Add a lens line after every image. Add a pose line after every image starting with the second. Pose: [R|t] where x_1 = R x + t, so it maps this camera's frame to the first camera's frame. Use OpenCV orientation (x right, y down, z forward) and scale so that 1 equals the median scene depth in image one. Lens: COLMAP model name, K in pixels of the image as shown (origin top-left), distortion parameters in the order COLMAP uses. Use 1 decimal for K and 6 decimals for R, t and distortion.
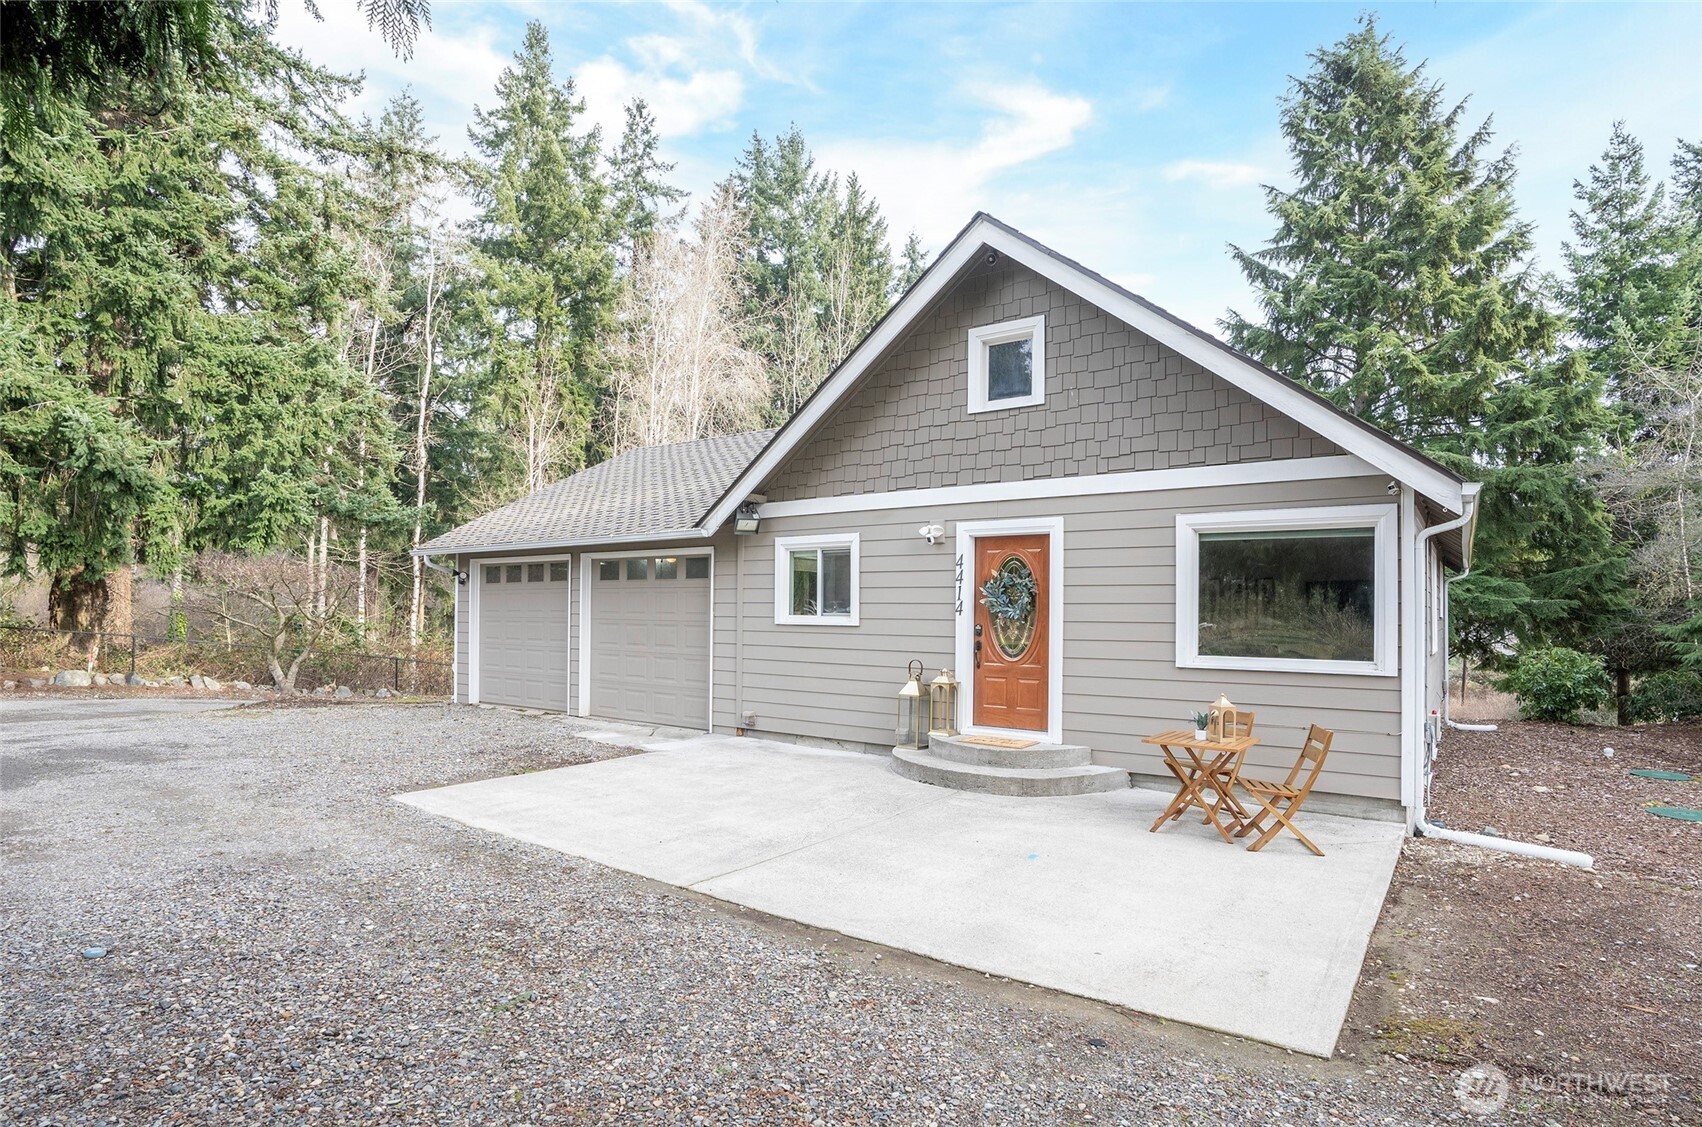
lens RADIAL K [[860.1, 0, 850.4], [0, 860.1, 604.8], [0, 0, 1]] dist [-0.047316, 0.000670]
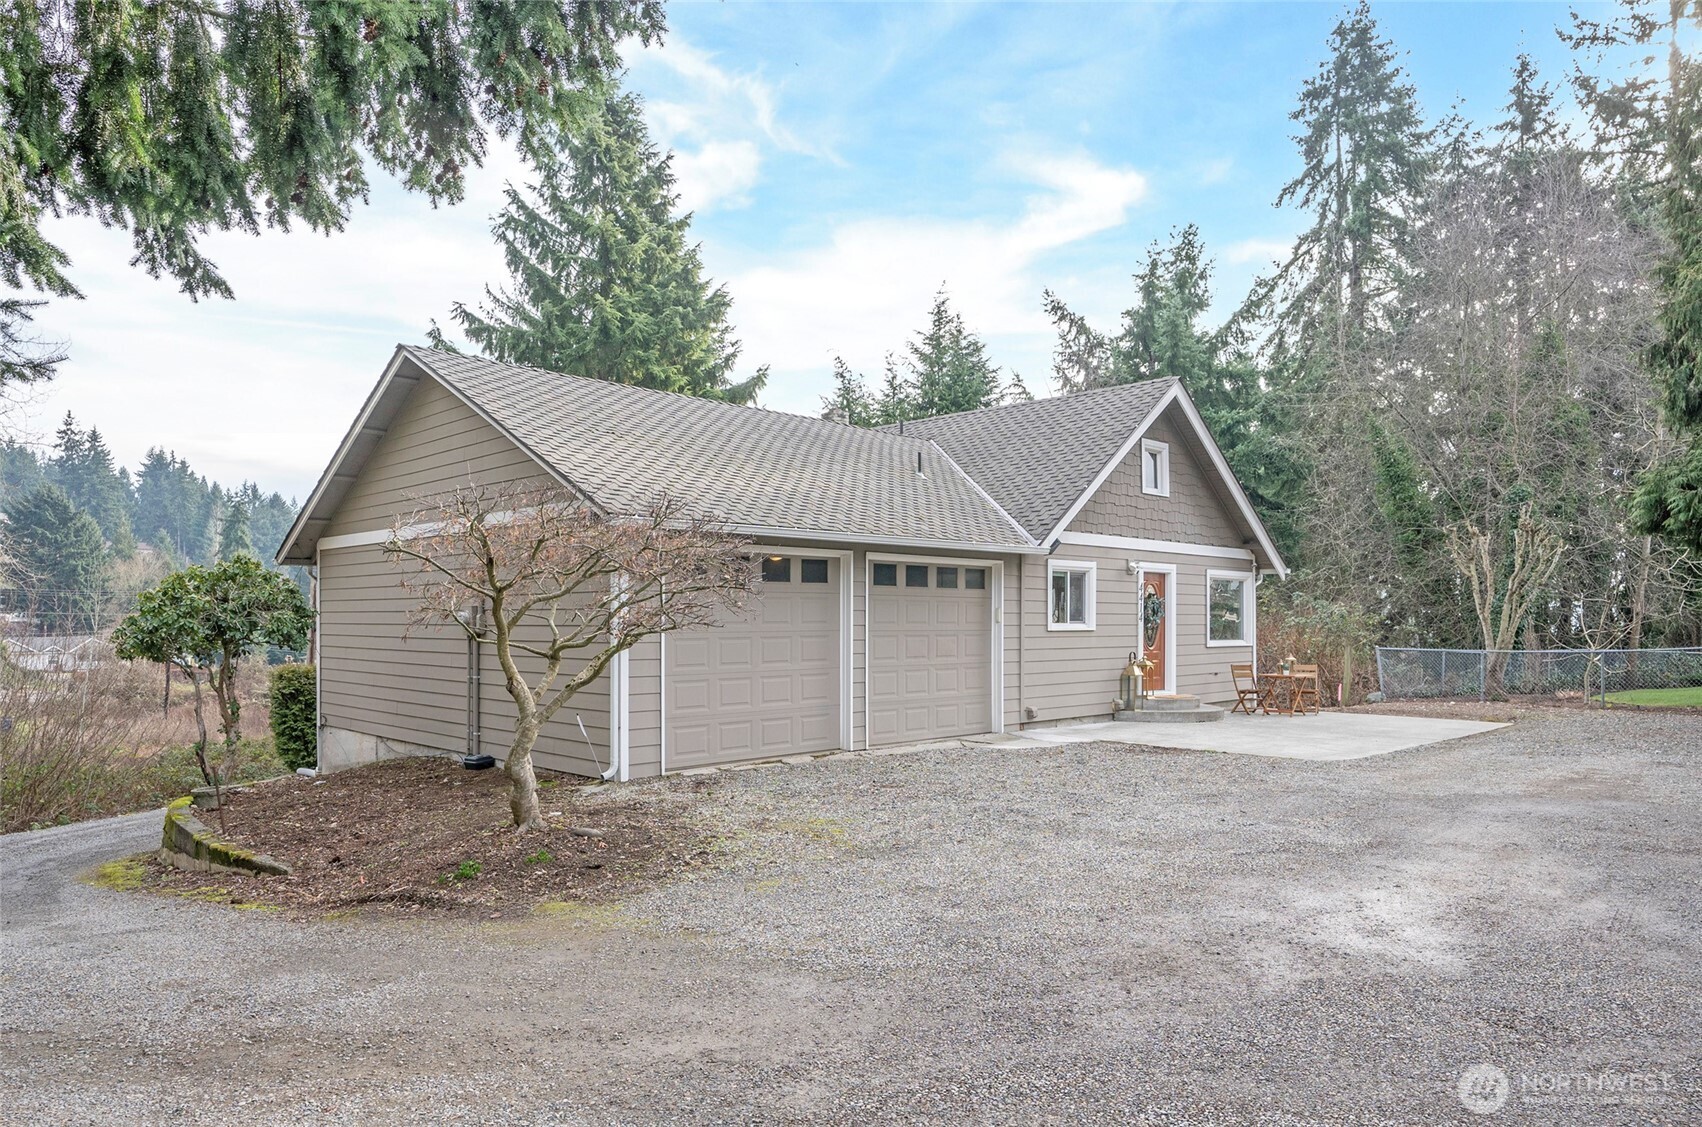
lens RADIAL K [[1065.6, 0, 853.9], [0, 1065.6, 612.1], [0, 0, 1]] dist [-0.001880, 0.002726]
pose [[0.193181, 0.001197, 0.981163, -1.805591], [-0.004260, 0.999991, -0.000381, -0.002239], [-0.981154, -0.004106, 0.193184, 1.101708]]
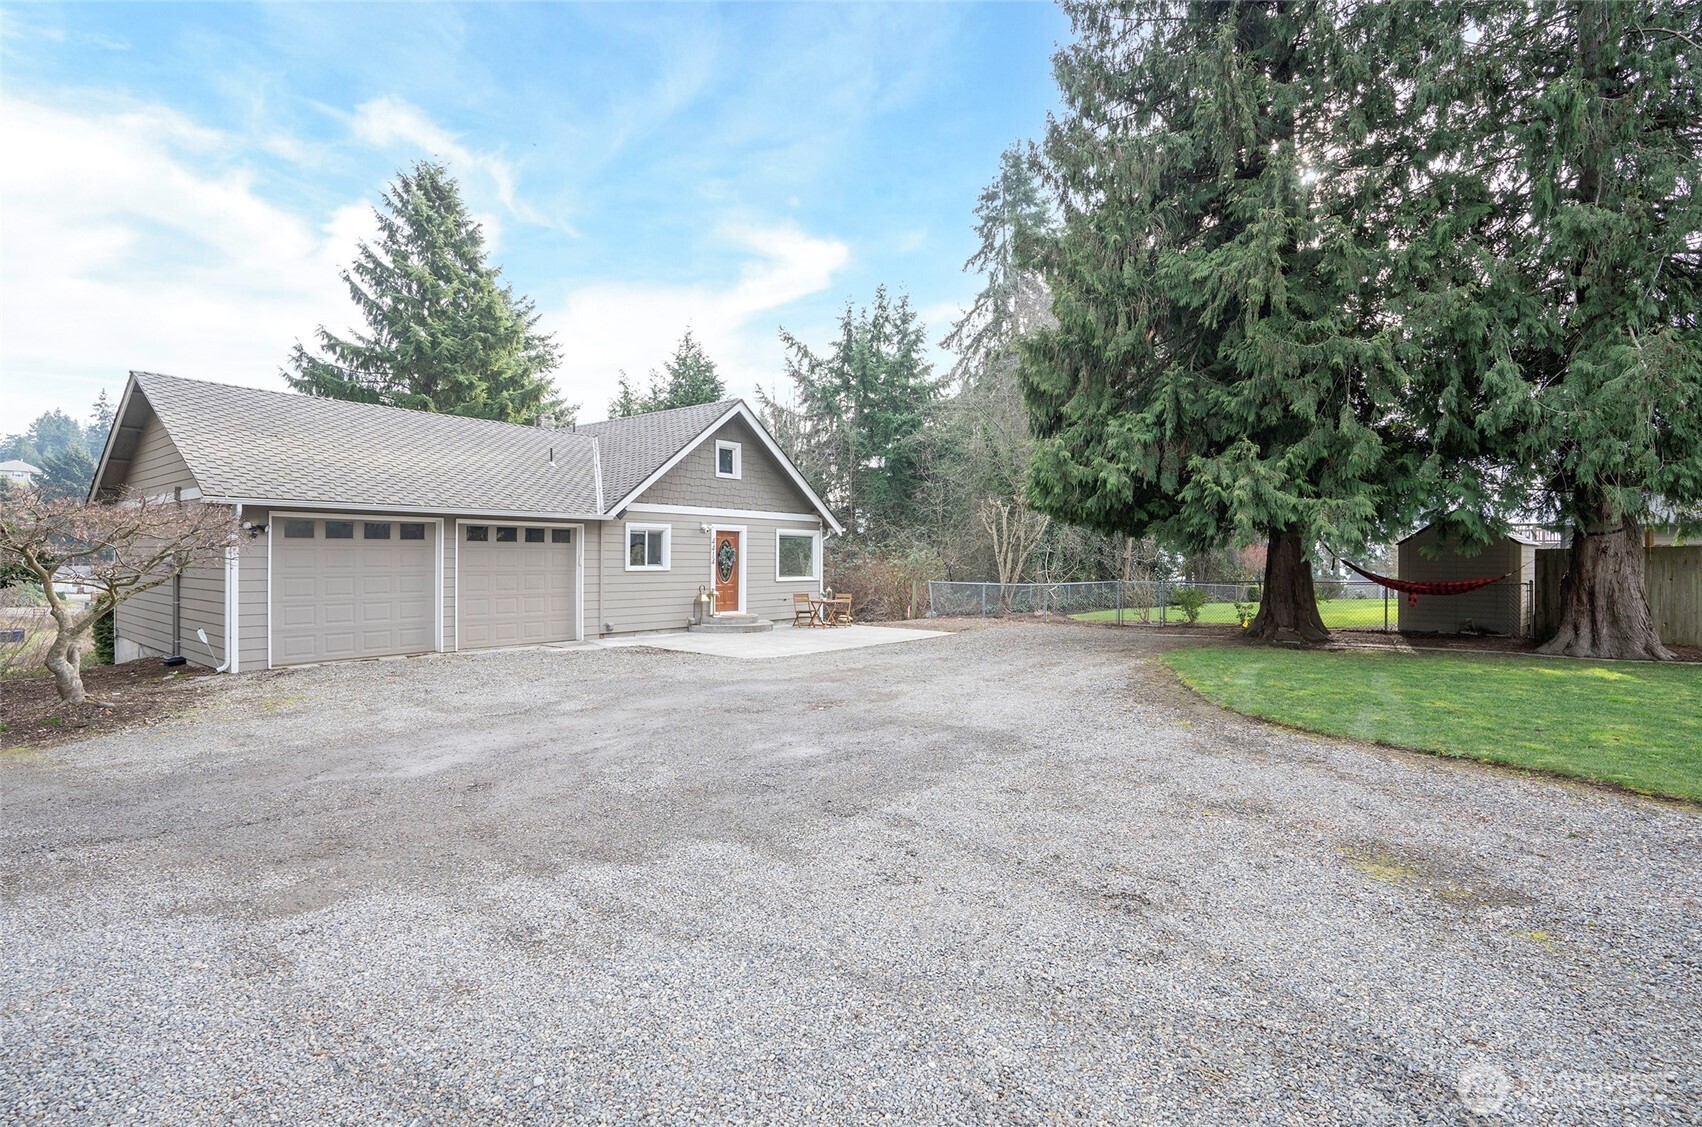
lens RADIAL K [[794.5, 0, 829.2], [0, 794.5, 553.0], [0, 0, 1]] dist [-0.063413, 0.028698]
pose [[0.076686, -0.000648, 0.997055, -1.896694], [-0.009419, 0.999955, 0.001374, -0.023704], [-0.997011, -0.009497, 0.076676, 0.513286]]
